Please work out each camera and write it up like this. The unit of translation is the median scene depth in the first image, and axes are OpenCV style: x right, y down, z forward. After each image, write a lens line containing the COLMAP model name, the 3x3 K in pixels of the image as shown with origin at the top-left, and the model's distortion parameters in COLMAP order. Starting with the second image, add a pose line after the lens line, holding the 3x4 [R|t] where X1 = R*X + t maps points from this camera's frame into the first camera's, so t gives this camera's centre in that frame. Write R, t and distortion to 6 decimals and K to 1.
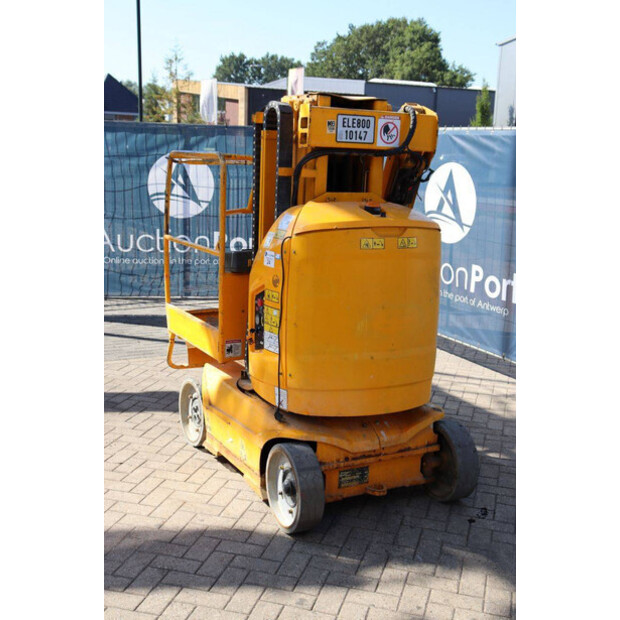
lens RADIAL K [[799.6, 0, 310.0], [0, 799.6, 310.0], [0, 0, 1]] dist [0.024131, 0.011180]
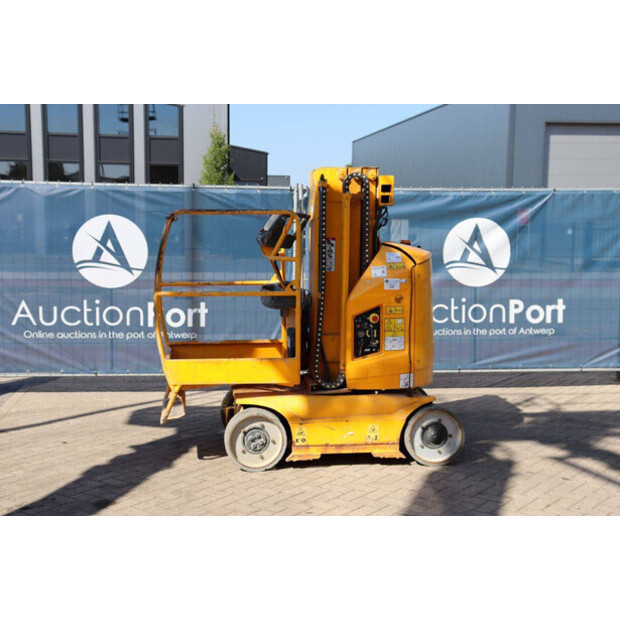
lens RADIAL K [[883.7, 0, 310.0], [0, 883.7, 310.0], [0, 0, 1]] dist [0.087692, 0.065345]
pose [[0.365654, -0.125670, 0.922228, -1.476425], [0.185643, 0.980781, 0.060044, -0.133521], [-0.912049, 0.149250, 0.381956, 0.519555]]
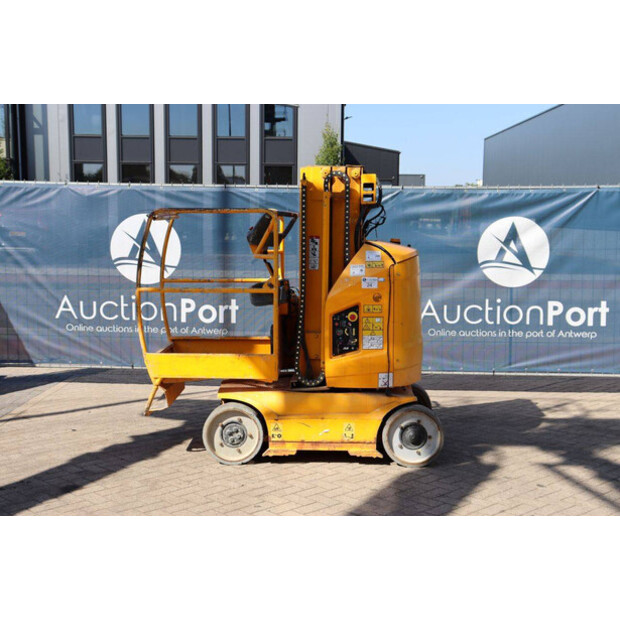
lens RADIAL K [[887.0, 0, 310.0], [0, 887.0, 310.0], [0, 0, 1]] dist [0.093798, 0.031183]
pose [[0.509054, -0.118756, 0.852503, -1.373596], [0.177239, 0.983673, 0.031194, -0.080450], [-0.842289, 0.135217, 0.521791, 0.269494]]
